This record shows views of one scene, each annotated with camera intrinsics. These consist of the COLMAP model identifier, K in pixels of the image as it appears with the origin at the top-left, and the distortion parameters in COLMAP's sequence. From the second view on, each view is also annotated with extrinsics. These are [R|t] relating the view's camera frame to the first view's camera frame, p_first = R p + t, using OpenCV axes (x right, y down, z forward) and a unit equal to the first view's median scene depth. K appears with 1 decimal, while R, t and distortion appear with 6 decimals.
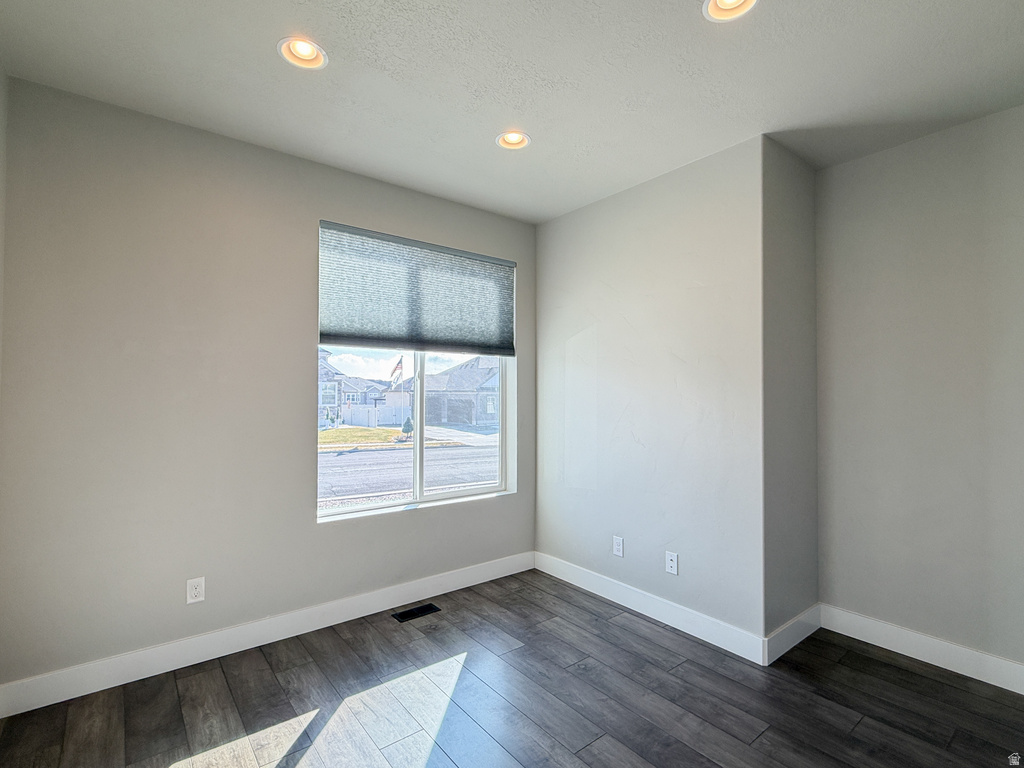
lens RADIAL K [[485.1, 0, 508.6], [0, 485.1, 385.8], [0, 0, 1]] dist [-0.000953, -0.001232]
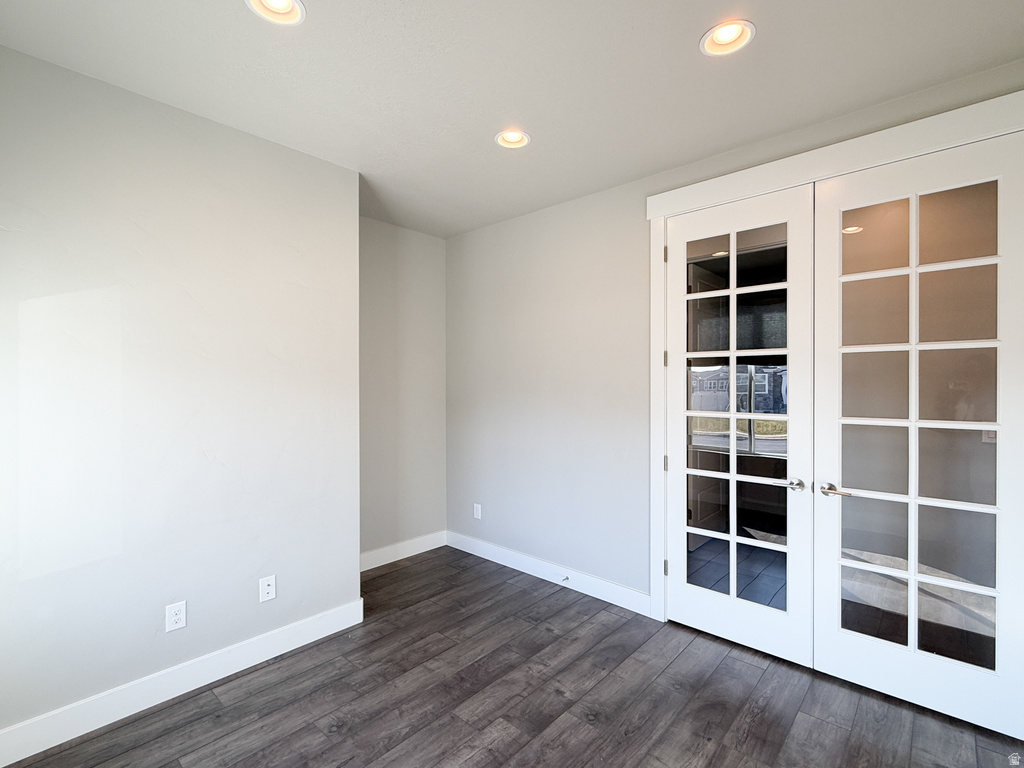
lens RADIAL K [[485.1, 0, 508.8], [0, 485.1, 384.1], [0, 0, 1]] dist [-0.000953, -0.001232]
pose [[-0.163468, -0.007231, 0.986522, -0.707979], [-0.016895, 0.999847, 0.004529, -0.020617], [-0.986404, -0.015927, -0.163565, 0.844269]]
